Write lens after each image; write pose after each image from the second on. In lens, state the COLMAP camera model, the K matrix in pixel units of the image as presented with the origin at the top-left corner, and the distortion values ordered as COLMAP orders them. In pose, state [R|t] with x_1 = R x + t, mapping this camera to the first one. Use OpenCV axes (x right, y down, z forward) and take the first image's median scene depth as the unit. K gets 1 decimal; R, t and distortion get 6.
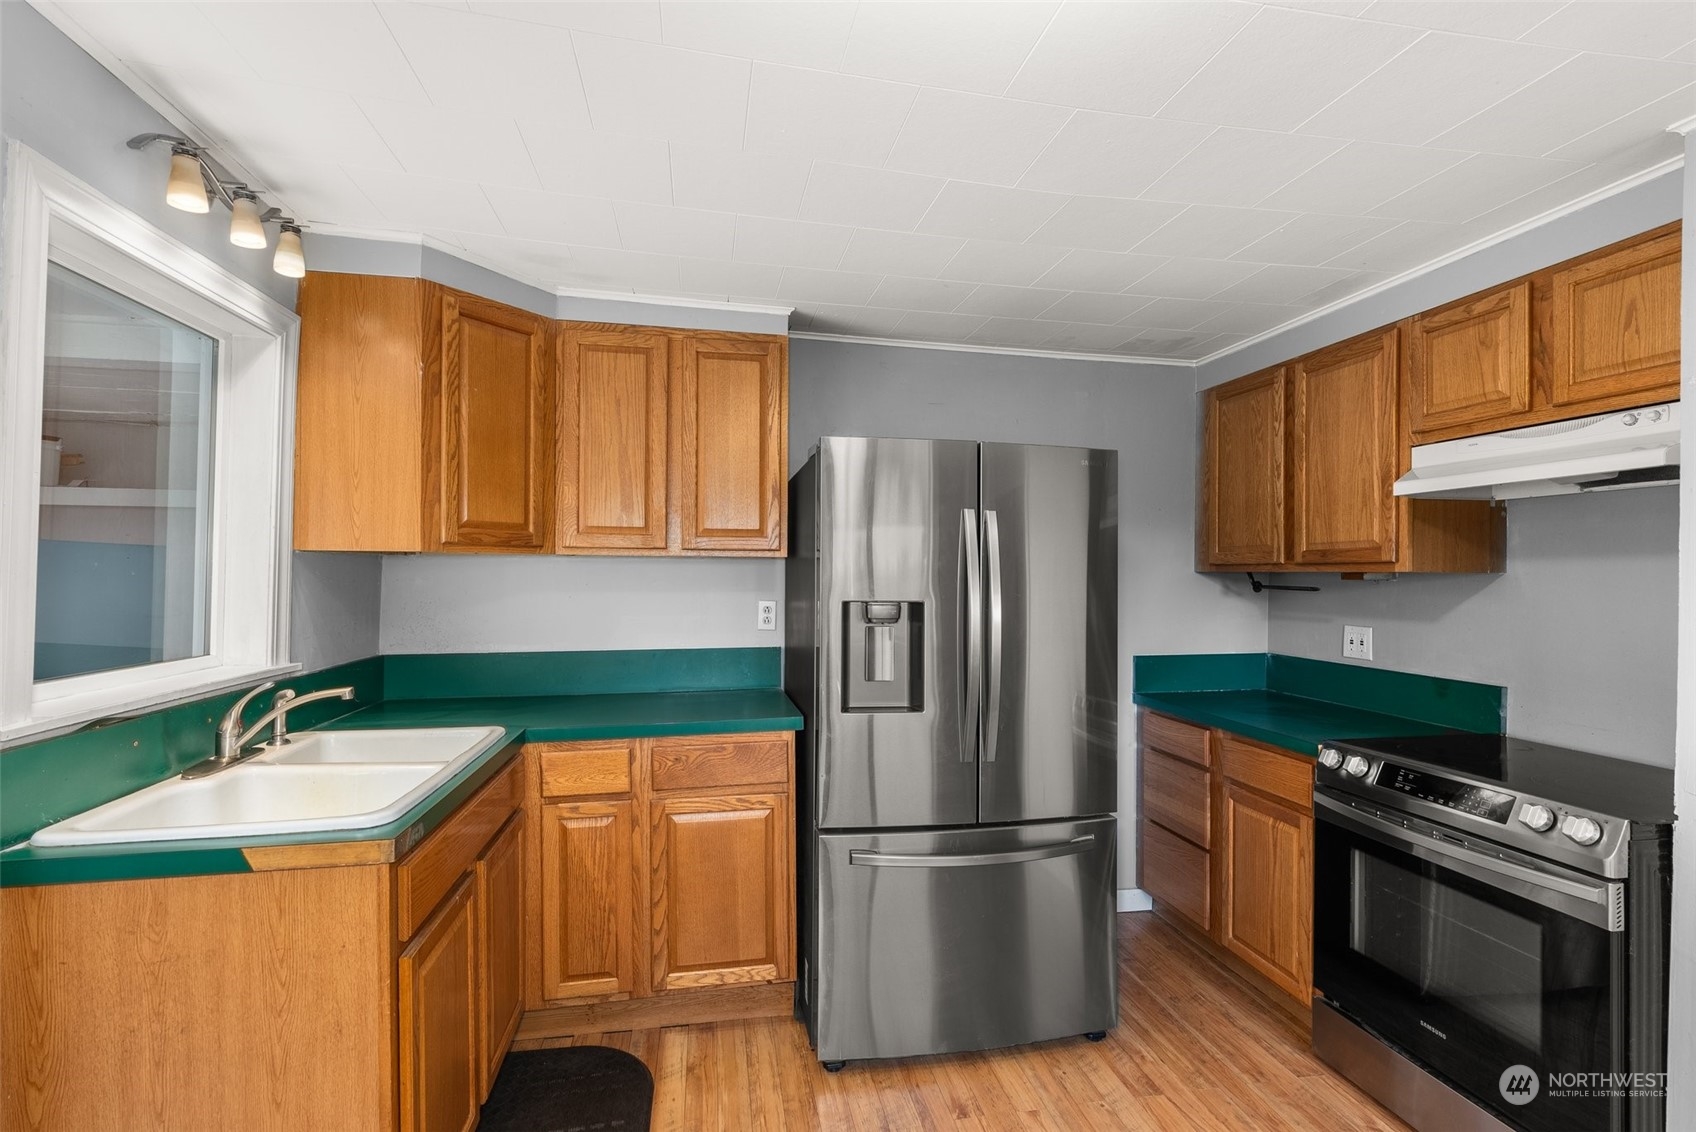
lens RADIAL K [[774.5, 0, 854.8], [0, 774.5, 567.3], [0, 0, 1]] dist [-0.001237, 0.000002]
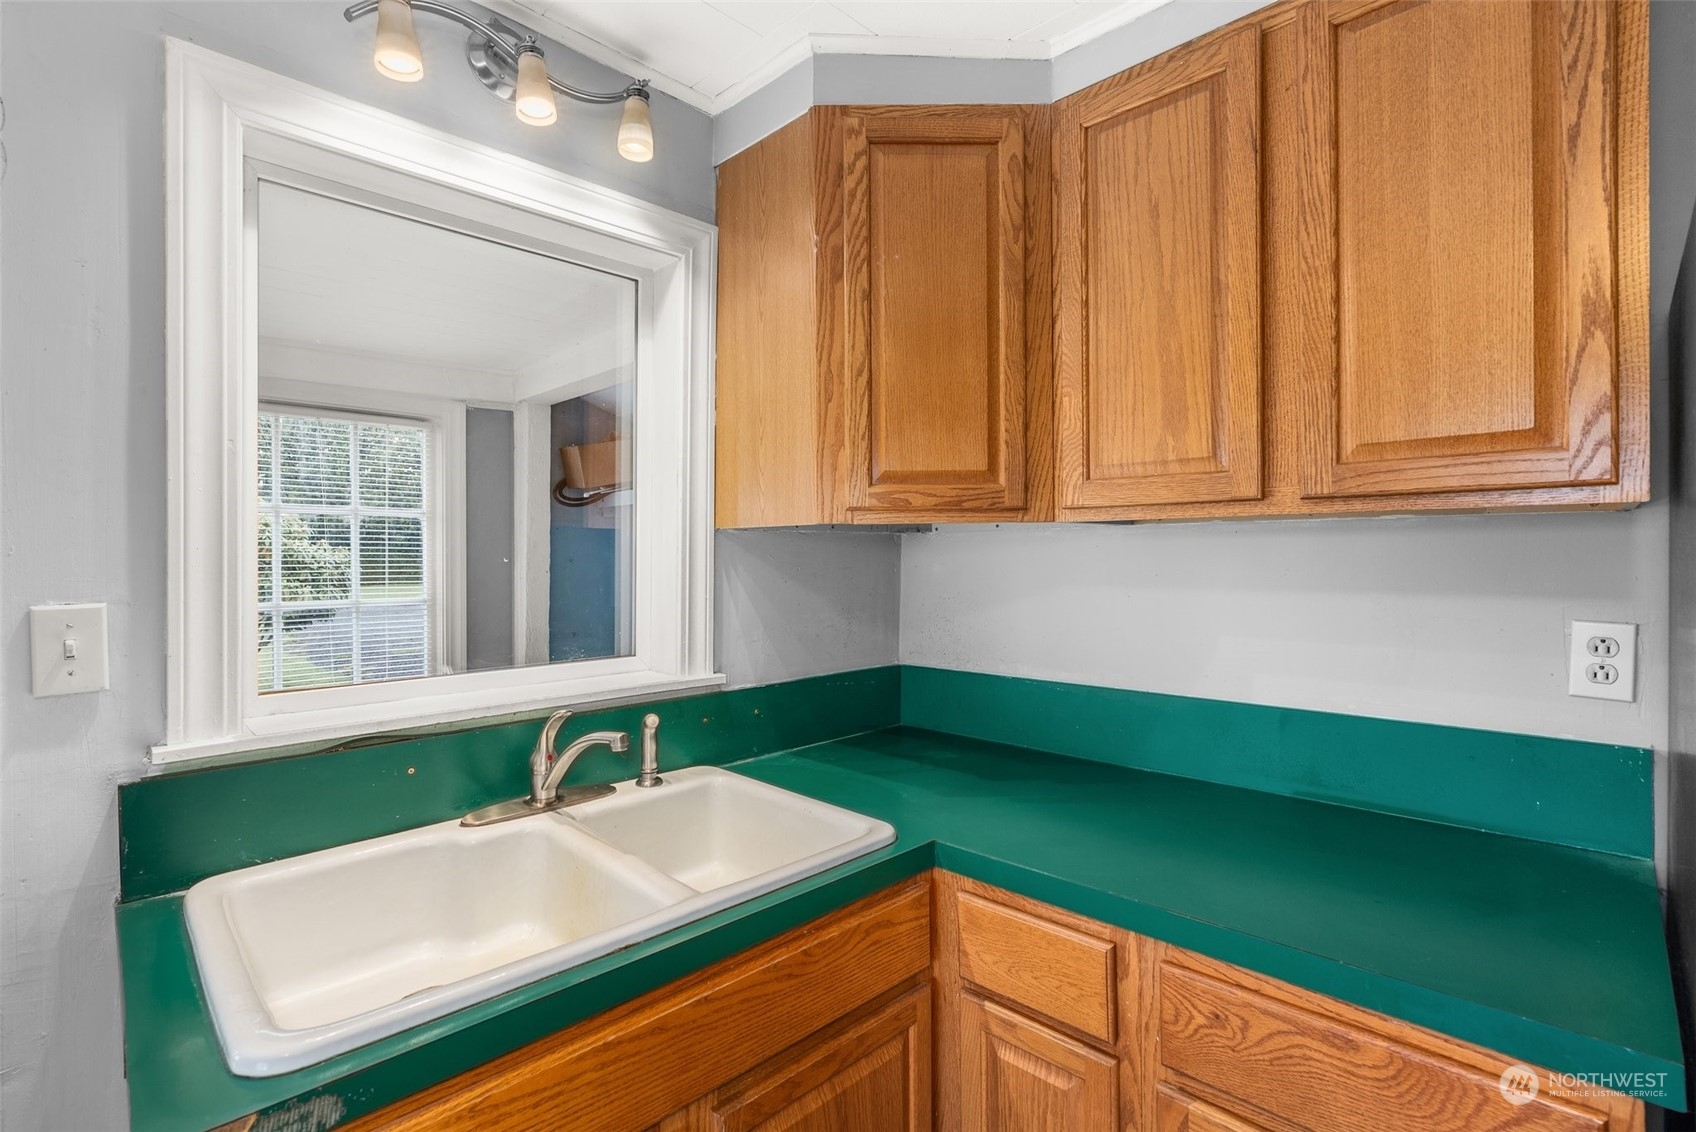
lens RADIAL K [[782.0, 0, 845.3], [0, 782.0, 557.9], [0, 0, 1]] dist [-0.000419, 0.000282]
pose [[0.552314, -0.007123, -0.833606, 0.002399], [0.014366, 0.999896, 0.000974, 0.007205], [0.833512, -0.012514, 0.552359, 0.601904]]
